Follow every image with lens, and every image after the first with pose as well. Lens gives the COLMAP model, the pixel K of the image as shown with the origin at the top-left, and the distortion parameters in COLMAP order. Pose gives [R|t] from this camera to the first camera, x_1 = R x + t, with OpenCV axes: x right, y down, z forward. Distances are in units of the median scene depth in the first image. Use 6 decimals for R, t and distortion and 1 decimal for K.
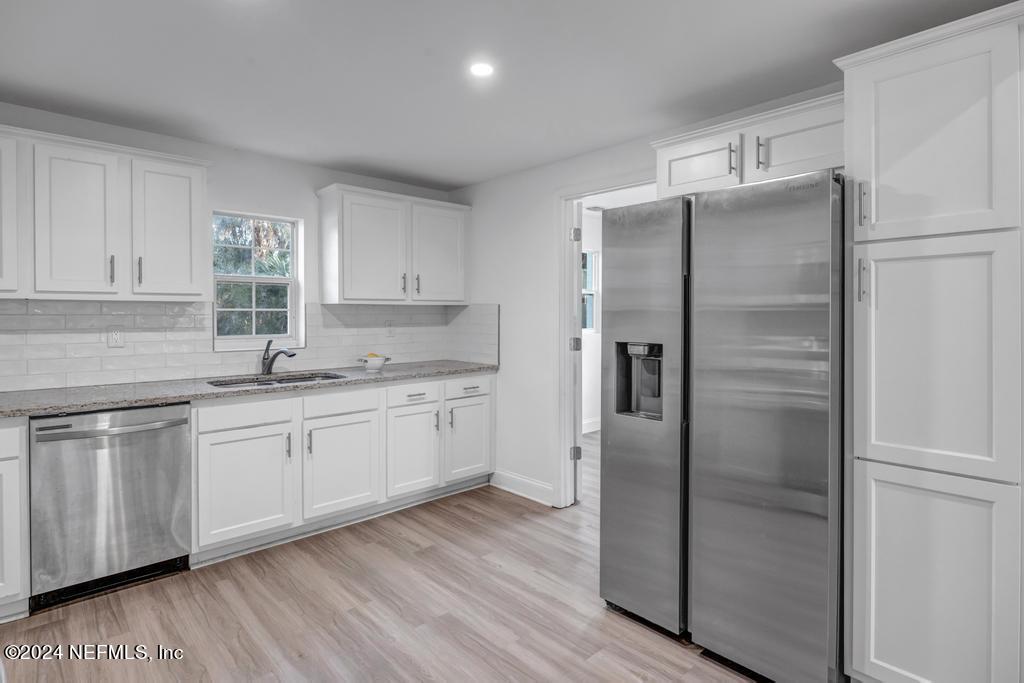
lens RADIAL K [[529.1, 0, 504.2], [0, 529.1, 316.1], [0, 0, 1]] dist [-0.014365, 0.000828]
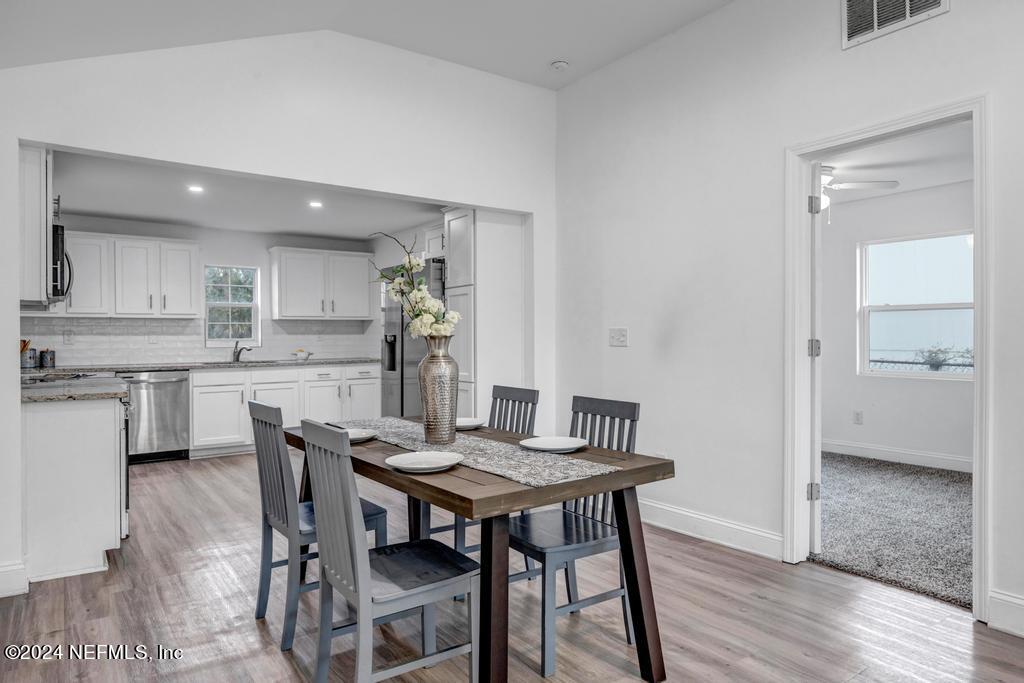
lens RADIAL K [[643.3, 0, 506.8], [0, 643.3, 337.9], [0, 0, 1]] dist [-0.004015, -0.000413]
pose [[0.991578, -0.006882, -0.129328, 0.705624], [0.006756, 0.999976, -0.001414, 0.046177], [0.129334, 0.000529, 0.991601, -0.968451]]
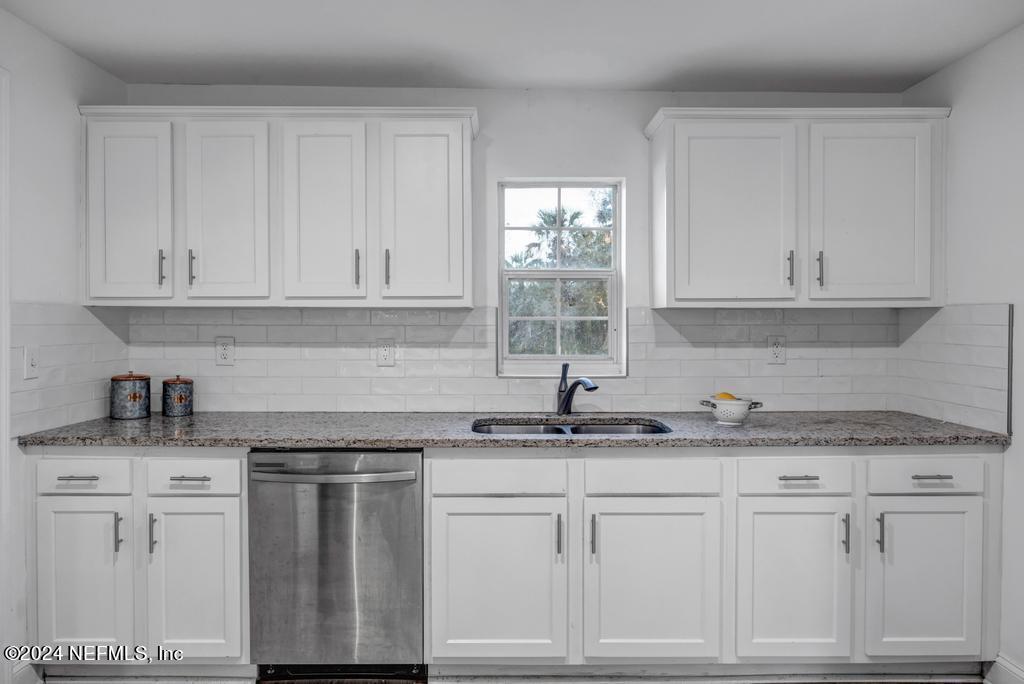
lens RADIAL K [[669.2, 0, 504.2], [0, 669.2, 330.3], [0, 0, 1]] dist [-0.006569, 0.001417]
pose [[0.736858, 0.007487, -0.676007, 0.072641], [-0.003029, 0.999965, 0.007773, -0.002826], [0.676041, -0.003680, 0.736855, 0.337758]]
